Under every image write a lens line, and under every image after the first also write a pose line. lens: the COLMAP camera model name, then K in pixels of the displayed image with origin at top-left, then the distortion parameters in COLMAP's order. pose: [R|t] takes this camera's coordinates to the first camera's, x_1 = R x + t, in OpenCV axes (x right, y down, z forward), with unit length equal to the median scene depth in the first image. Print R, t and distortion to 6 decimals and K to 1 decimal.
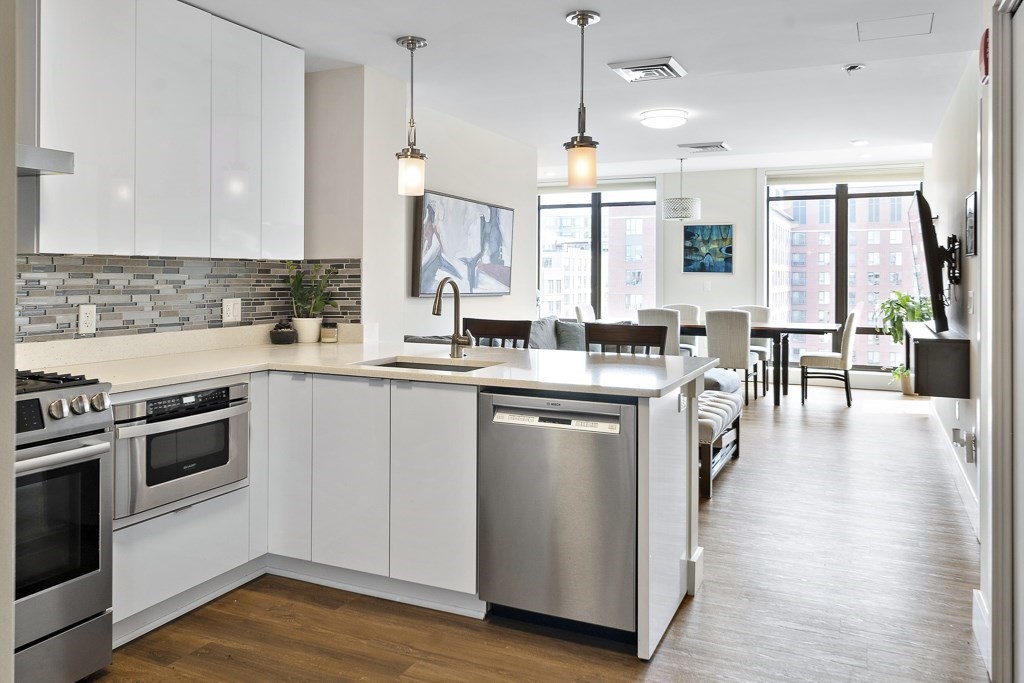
lens RADIAL K [[797.5, 0, 557.7], [0, 797.5, 272.9], [0, 0, 1]] dist [-0.006999, -0.000154]
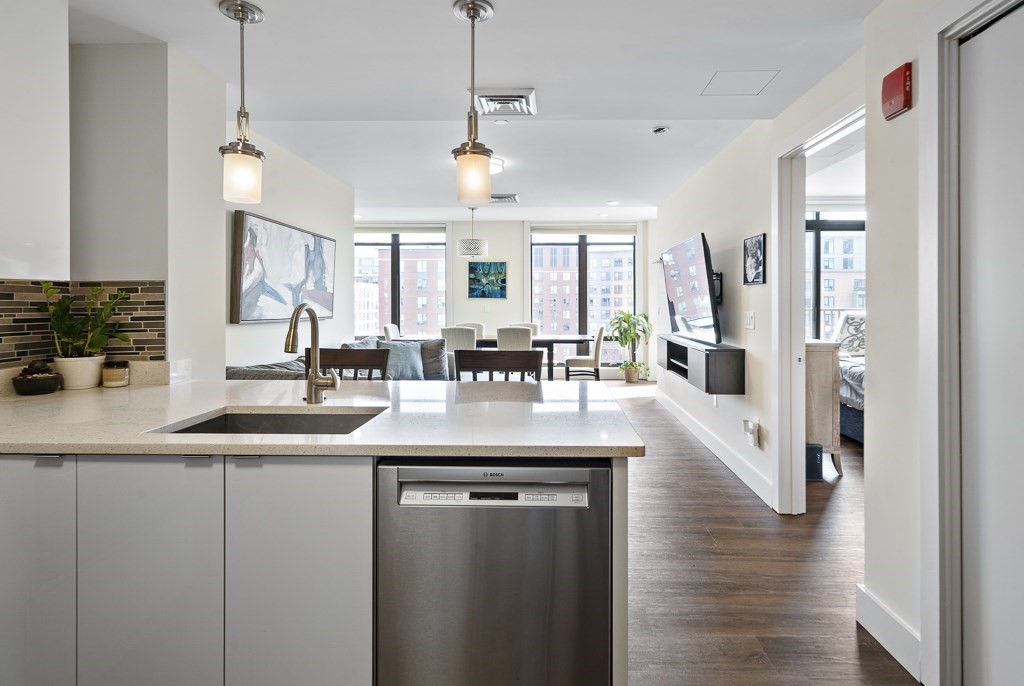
lens RADIAL K [[529.7, 0, 576.8], [0, 529.7, 302.2], [0, 0, 1]] dist [0.003205, 0.000521]
pose [[0.911631, -0.005276, 0.410976, -0.085823], [0.002565, 0.999971, 0.007149, 0.001134], [-0.411002, -0.005463, 0.911618, 0.329926]]
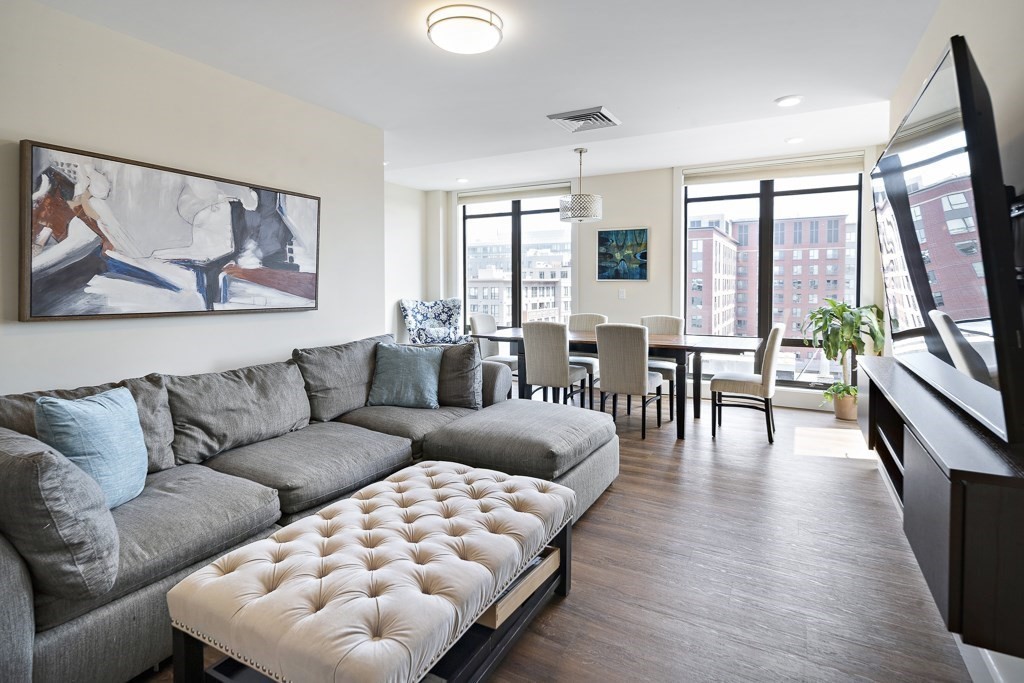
lens RADIAL K [[541.8, 0, 535.7], [0, 541.8, 302.8], [0, 0, 1]] dist [-0.000278, 0.000054]
pose [[0.997422, -0.004952, -0.071581, 0.305150], [0.007688, 0.999248, 0.037996, 0.004030], [0.071339, -0.038448, 0.996711, 0.800526]]
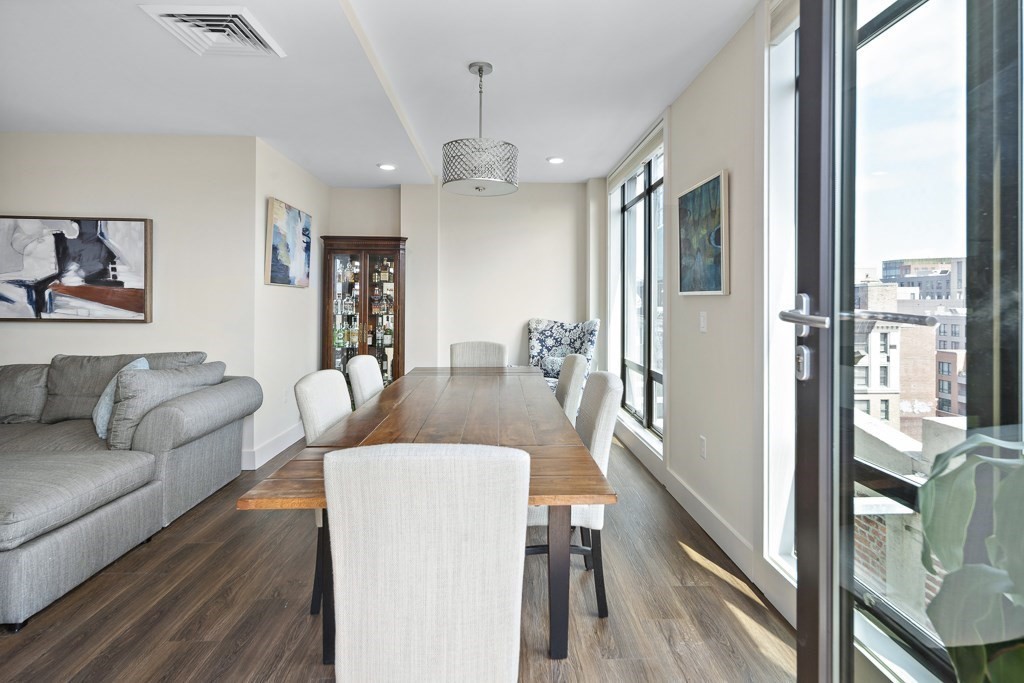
lens RADIAL K [[521.3, 0, 513.6], [0, 521.3, 299.7], [0, 0, 1]] dist [0.001721, 0.000039]
pose [[0.413406, -0.008087, -0.910511, 0.965323], [0.002254, 0.999967, -0.007859, 0.014229], [0.910544, 0.001197, 0.413410, 1.820638]]
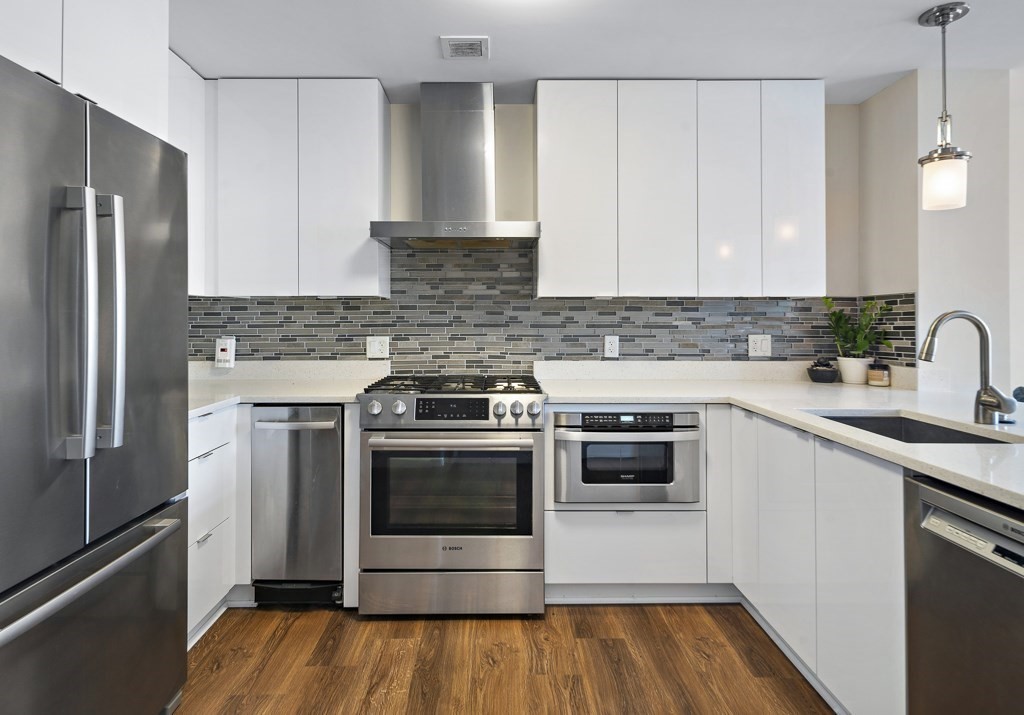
lens RADIAL K [[563.5, 0, 463.3], [0, 563.5, 314.1], [0, 0, 1]] dist [0.001576, 0.000127]
pose [[0.369562, -0.011972, -0.929129, 0.139761], [0.003312, 0.999928, -0.011566, 0.010602], [0.929200, 0.001197, 0.369575, 0.313812]]
